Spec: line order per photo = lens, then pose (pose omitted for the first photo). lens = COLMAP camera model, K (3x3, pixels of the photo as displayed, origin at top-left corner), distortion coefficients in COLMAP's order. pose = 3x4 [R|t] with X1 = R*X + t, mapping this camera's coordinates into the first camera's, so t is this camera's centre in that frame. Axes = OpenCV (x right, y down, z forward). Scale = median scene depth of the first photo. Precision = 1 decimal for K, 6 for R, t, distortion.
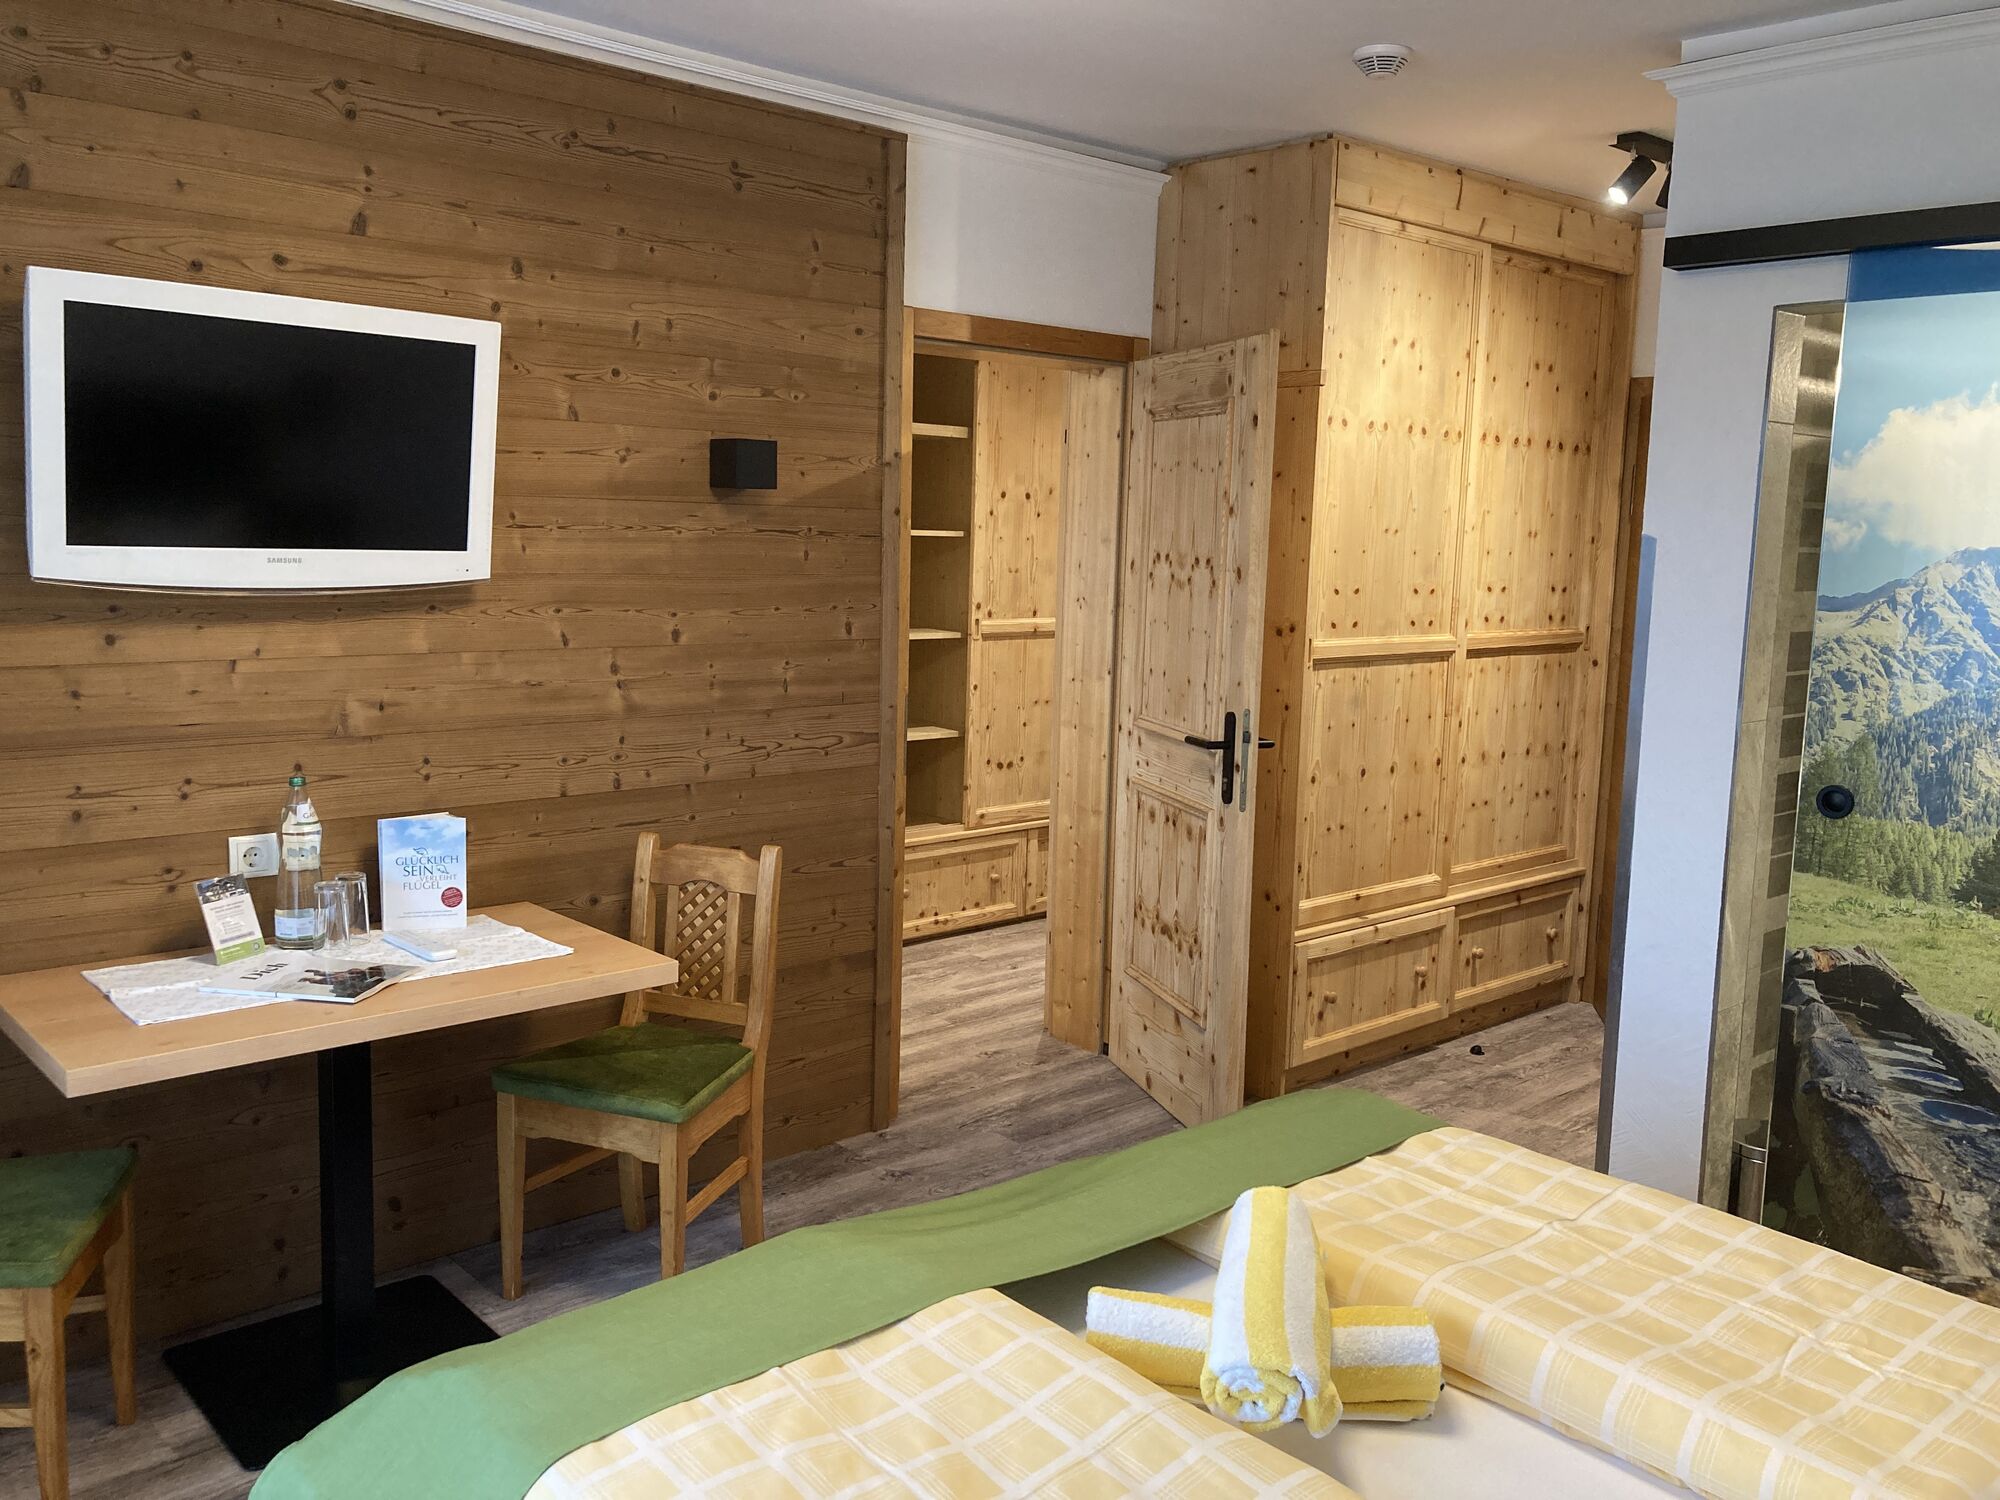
lens RADIAL K [[1641.4, 0, 997.4], [0, 1641.4, 738.3], [0, 0, 1]] dist [-0.020510, -0.055250]
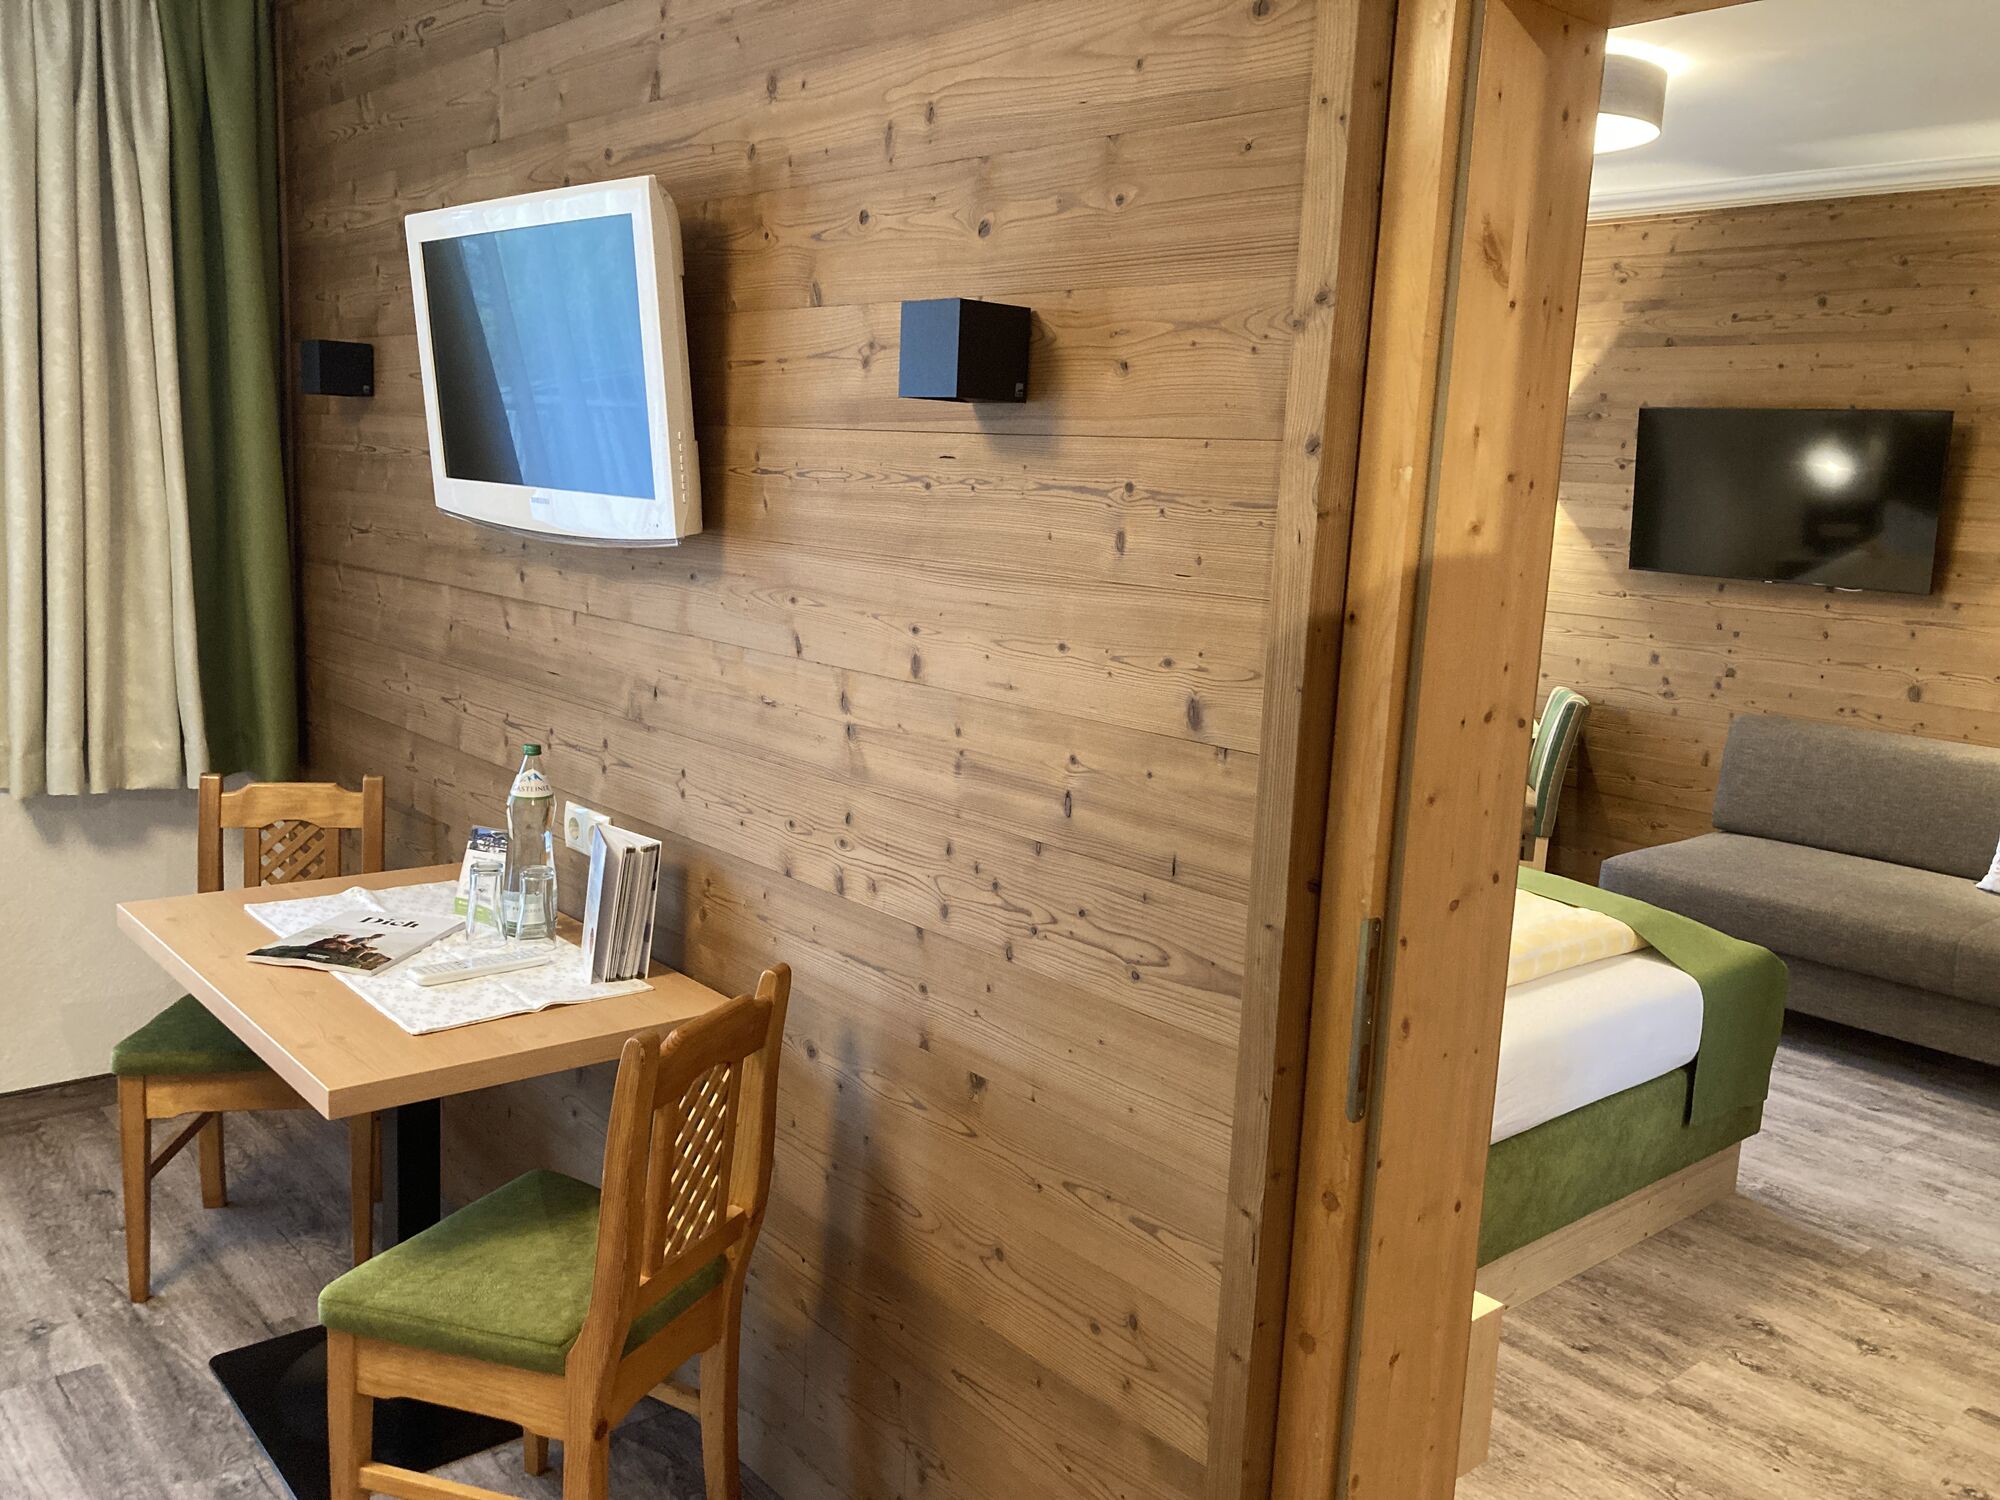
lens RADIAL K [[1641.4, 0, 1002.3], [0, 1641.4, 732.7], [0, 0, 1]] dist [-0.020510, -0.055250]
pose [[-0.019545, 0.132179, -0.991033, 0.875966], [-0.173546, 0.975727, 0.133560, -0.285087], [0.984632, 0.174600, 0.003869, 2.418977]]
